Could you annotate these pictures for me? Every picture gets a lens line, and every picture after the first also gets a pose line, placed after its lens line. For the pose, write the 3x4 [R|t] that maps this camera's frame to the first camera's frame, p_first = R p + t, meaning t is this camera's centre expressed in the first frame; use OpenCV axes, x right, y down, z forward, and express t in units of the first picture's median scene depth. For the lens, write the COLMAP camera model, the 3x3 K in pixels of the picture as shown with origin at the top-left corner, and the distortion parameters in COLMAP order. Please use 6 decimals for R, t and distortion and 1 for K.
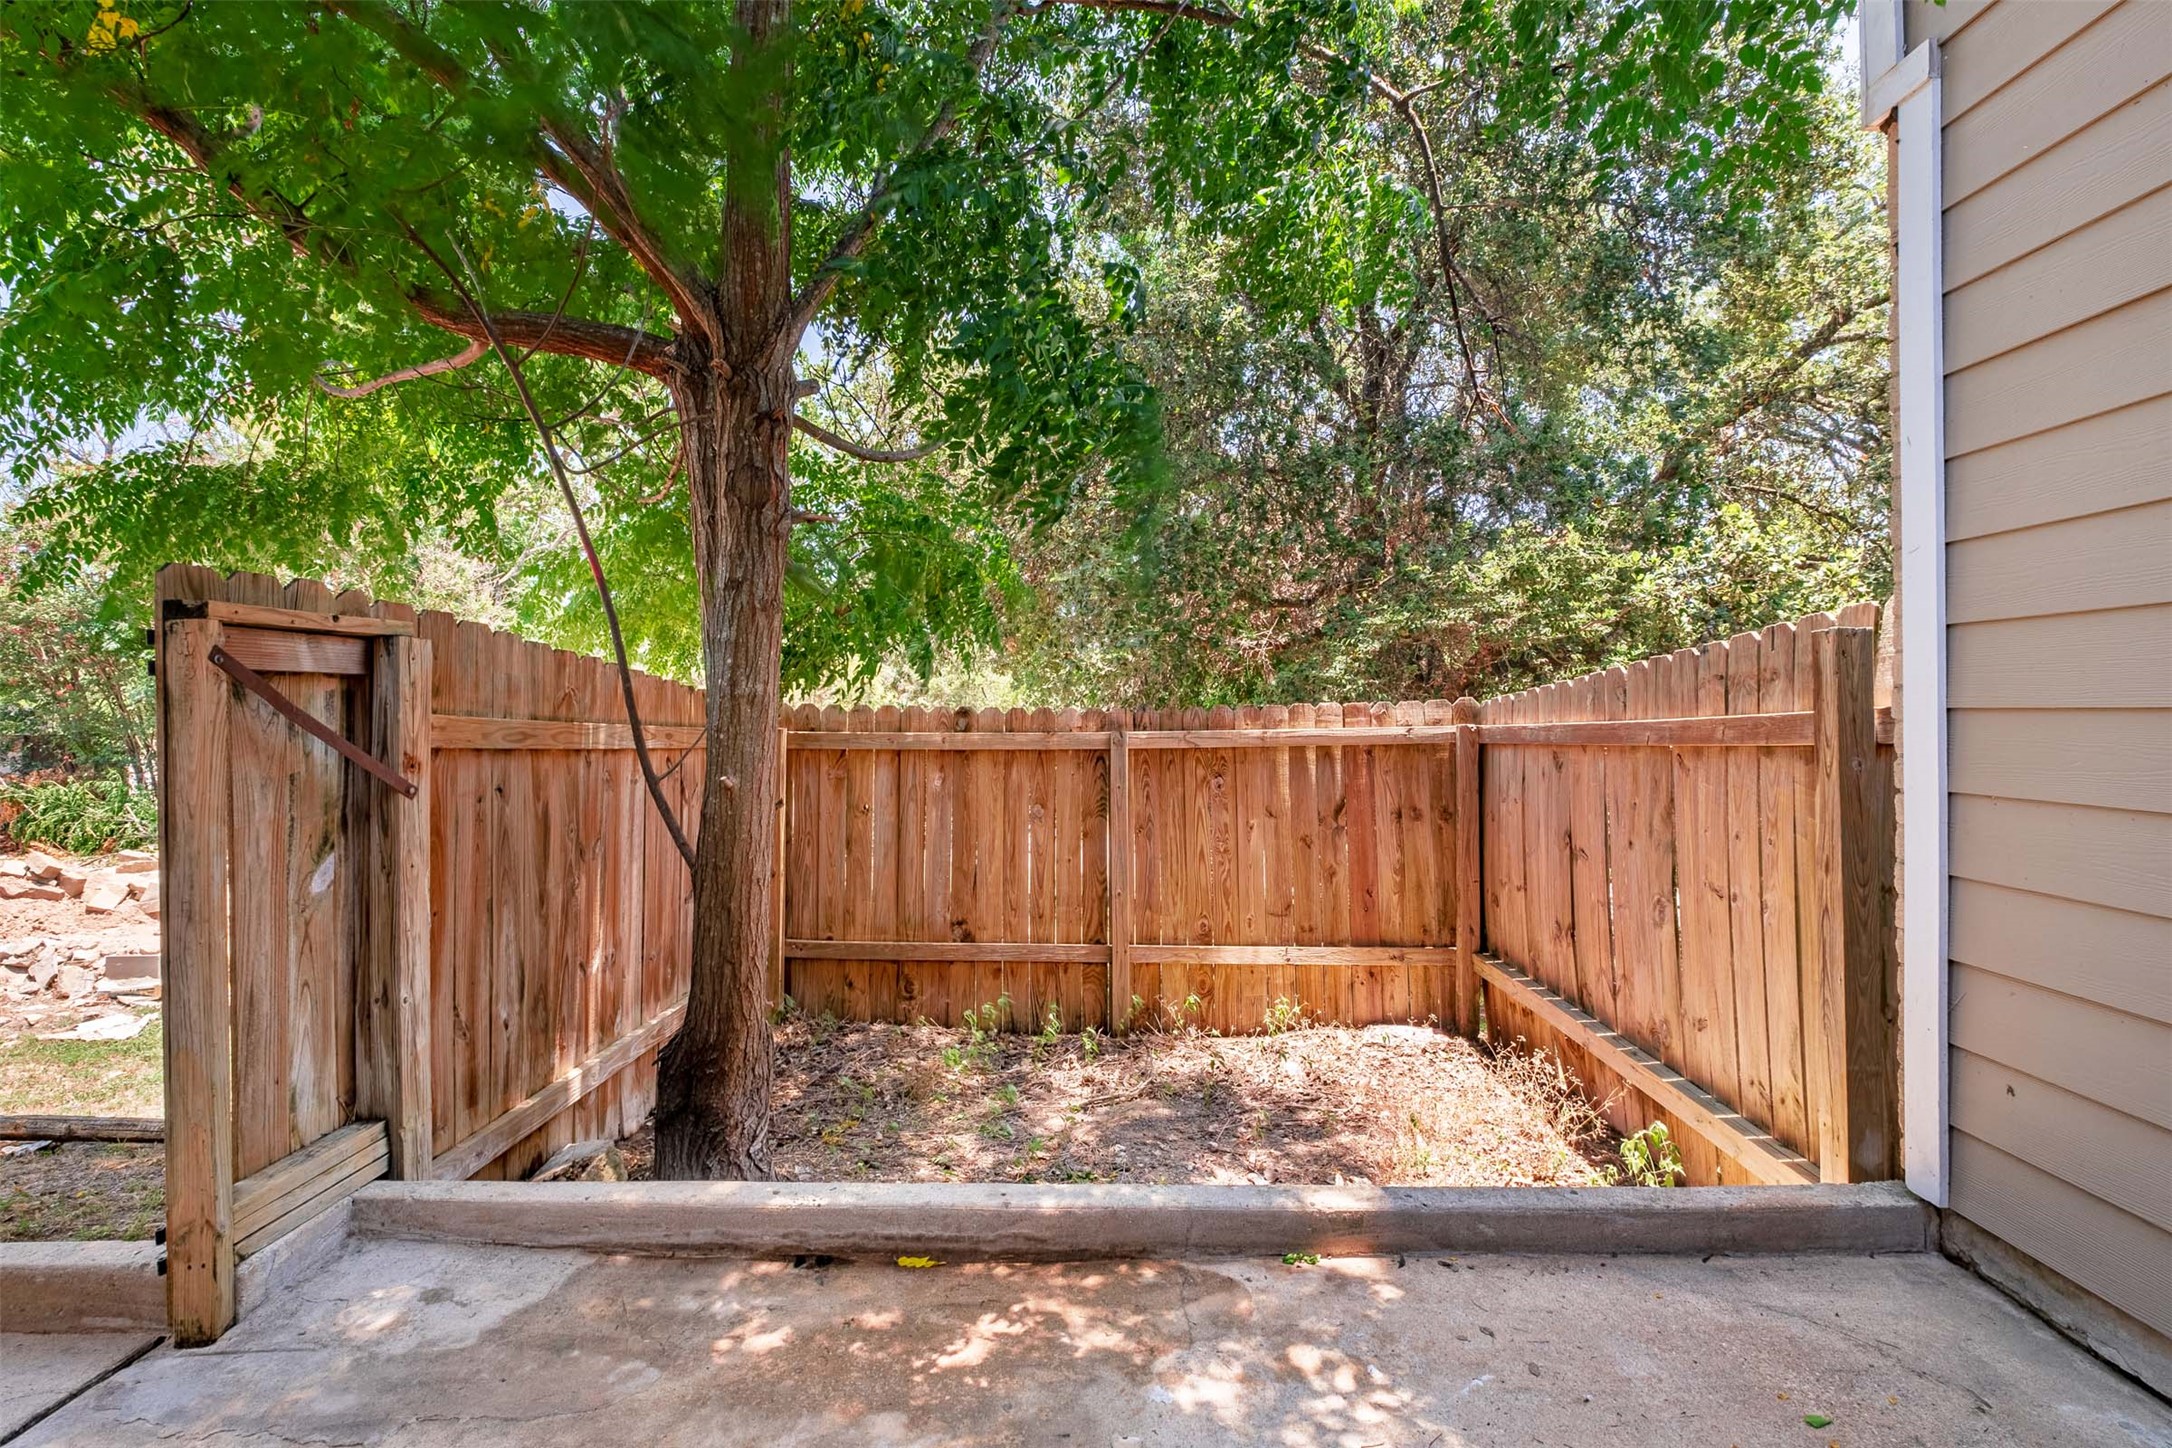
lens RADIAL K [[953.8, 0, 1095.3], [0, 953.8, 717.5], [0, 0, 1]] dist [-0.001007, -0.003358]
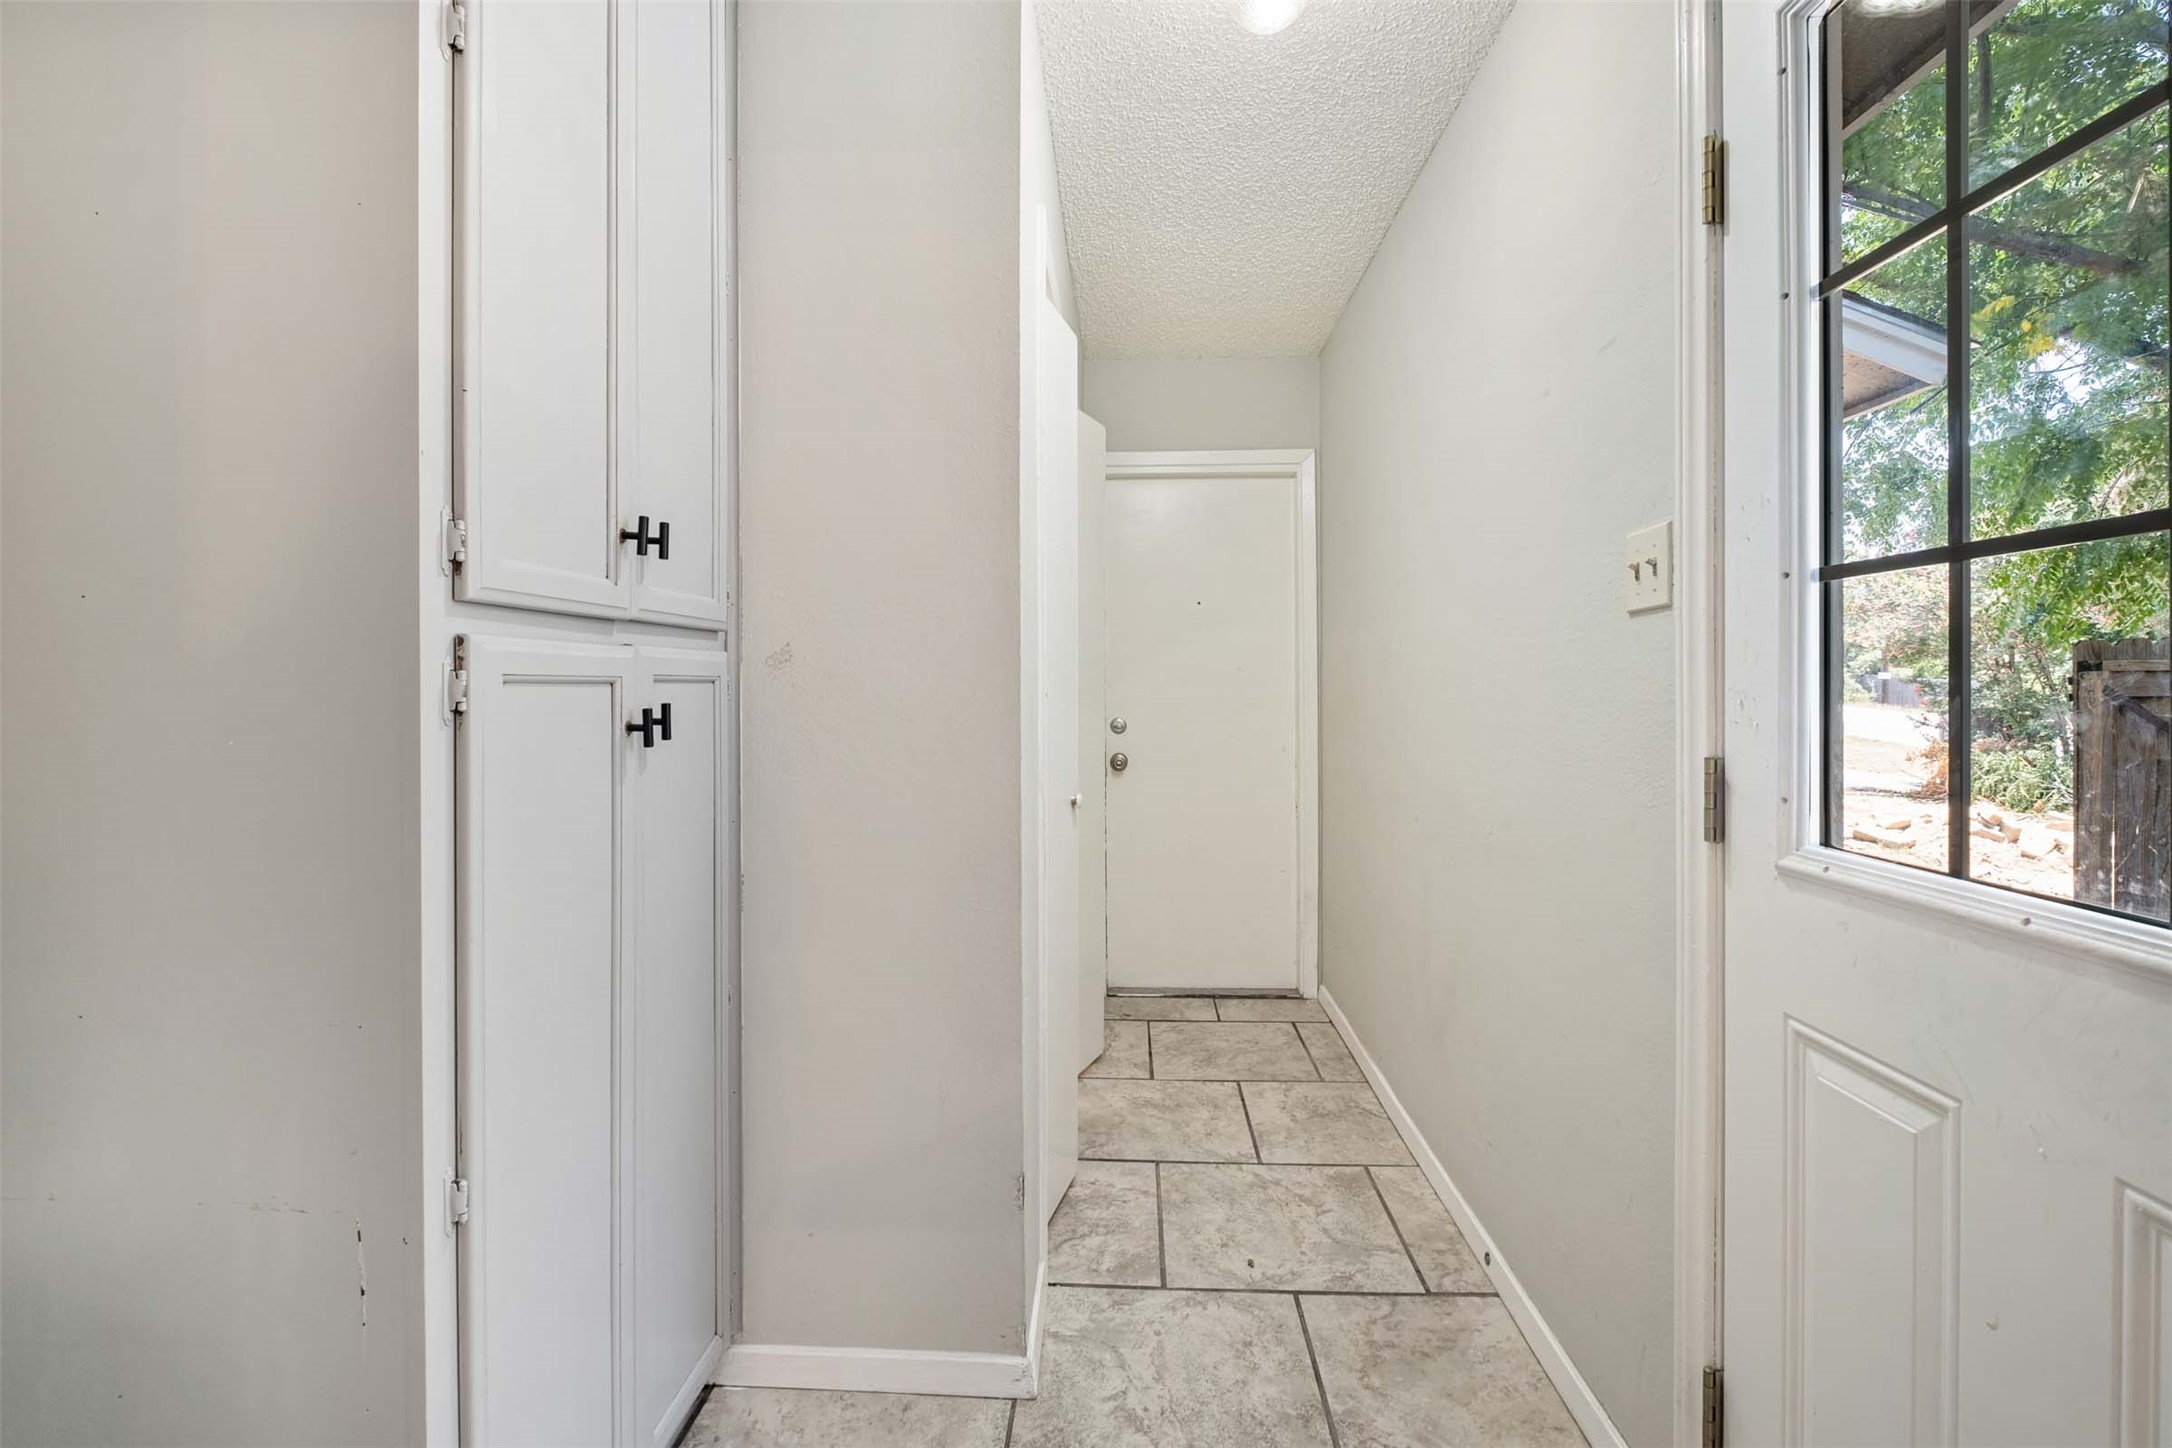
lens RADIAL K [[953.8, 0, 1090.8], [0, 953.8, 708.3], [0, 0, 1]] dist [-0.001007, -0.003358]
pose [[-0.016984, 0.021214, -0.999631, 0.156262], [0.000935, 0.999775, 0.021201, -0.012936], [0.999855, -0.000574, -0.017000, -0.156422]]
